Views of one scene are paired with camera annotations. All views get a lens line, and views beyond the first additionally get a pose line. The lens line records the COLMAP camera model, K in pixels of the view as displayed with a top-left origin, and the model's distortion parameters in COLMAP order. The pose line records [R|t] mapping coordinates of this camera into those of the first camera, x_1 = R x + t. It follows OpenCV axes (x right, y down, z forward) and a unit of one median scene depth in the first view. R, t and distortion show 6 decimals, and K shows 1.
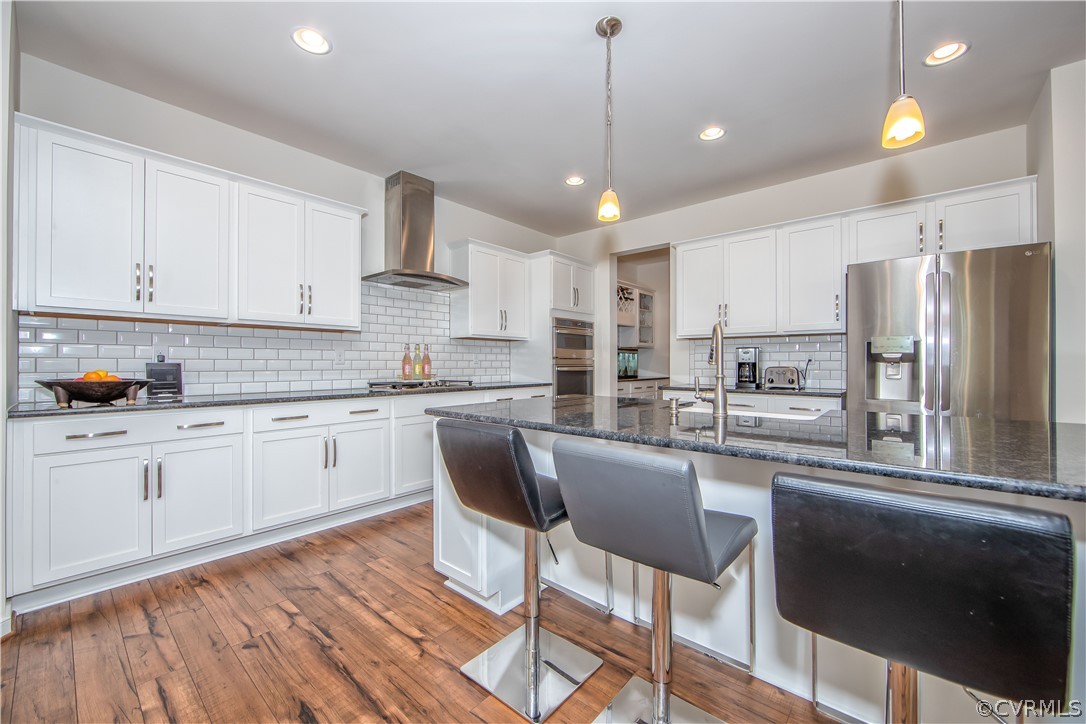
lens RADIAL K [[431.6, 0, 544.8], [0, 431.6, 363.9], [0, 0, 1]] dist [-0.006243, 0.001352]
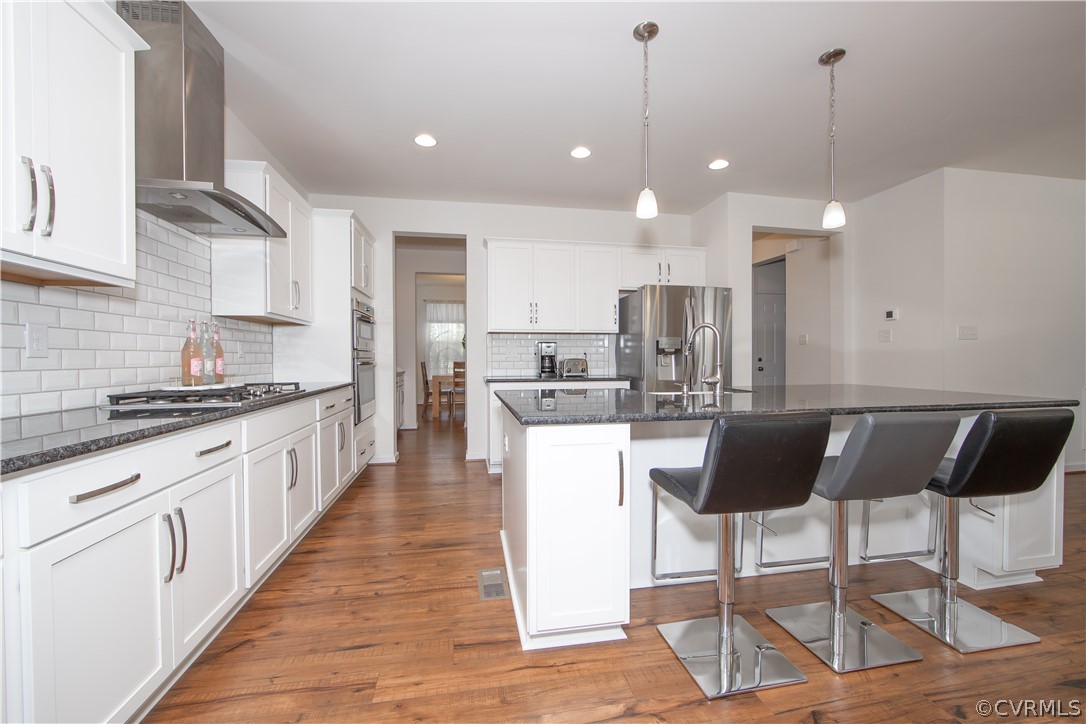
lens RADIAL K [[431.6, 0, 540.4], [0, 431.6, 361.3], [0, 0, 1]] dist [-0.006243, 0.001352]
pose [[0.628850, -0.008592, 0.777479, -0.474429], [0.005914, 0.999963, 0.006267, 0.005584], [-0.777504, 0.000657, 0.628877, 0.309174]]
